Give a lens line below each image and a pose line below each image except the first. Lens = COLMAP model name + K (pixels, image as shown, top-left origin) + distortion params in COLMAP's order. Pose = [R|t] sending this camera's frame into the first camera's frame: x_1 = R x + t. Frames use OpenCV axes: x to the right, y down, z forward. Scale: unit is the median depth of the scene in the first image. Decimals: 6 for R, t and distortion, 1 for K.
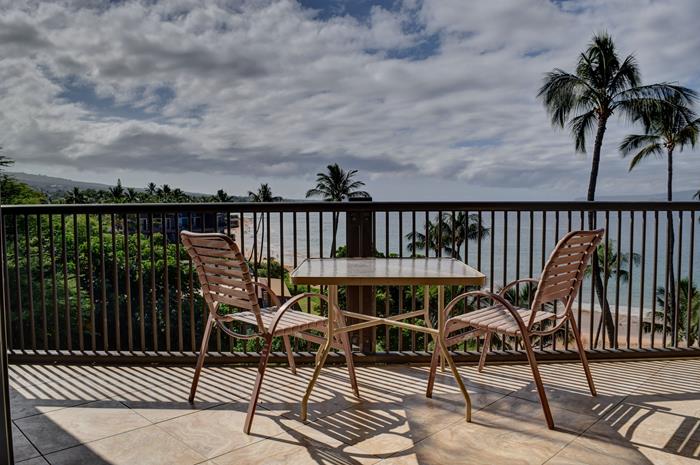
lens RADIAL K [[571.7, 0, 350.0], [0, 571.7, 232.5], [0, 0, 1]] dist [-0.036144, -0.002318]
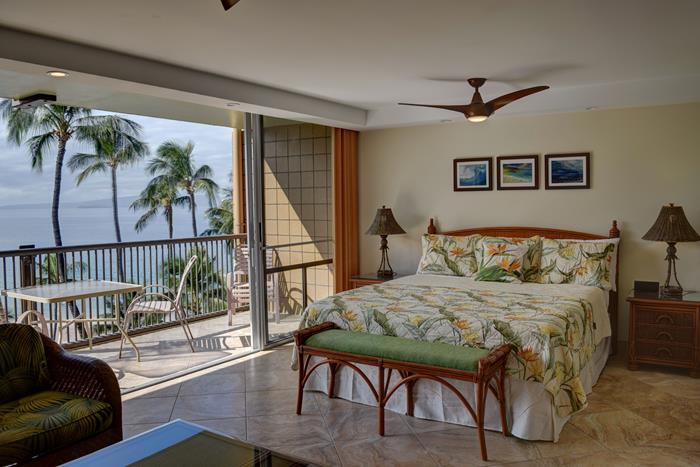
lens RADIAL K [[571.7, 0, 350.0], [0, 571.7, 233.5], [0, 0, 1]] dist [-0.036144, -0.002318]
pose [[0.594231, -0.045370, 0.803014, -0.103587], [0.055734, 0.998331, 0.015162, -0.010044], [-0.802361, 0.035745, 0.595767, -0.079304]]
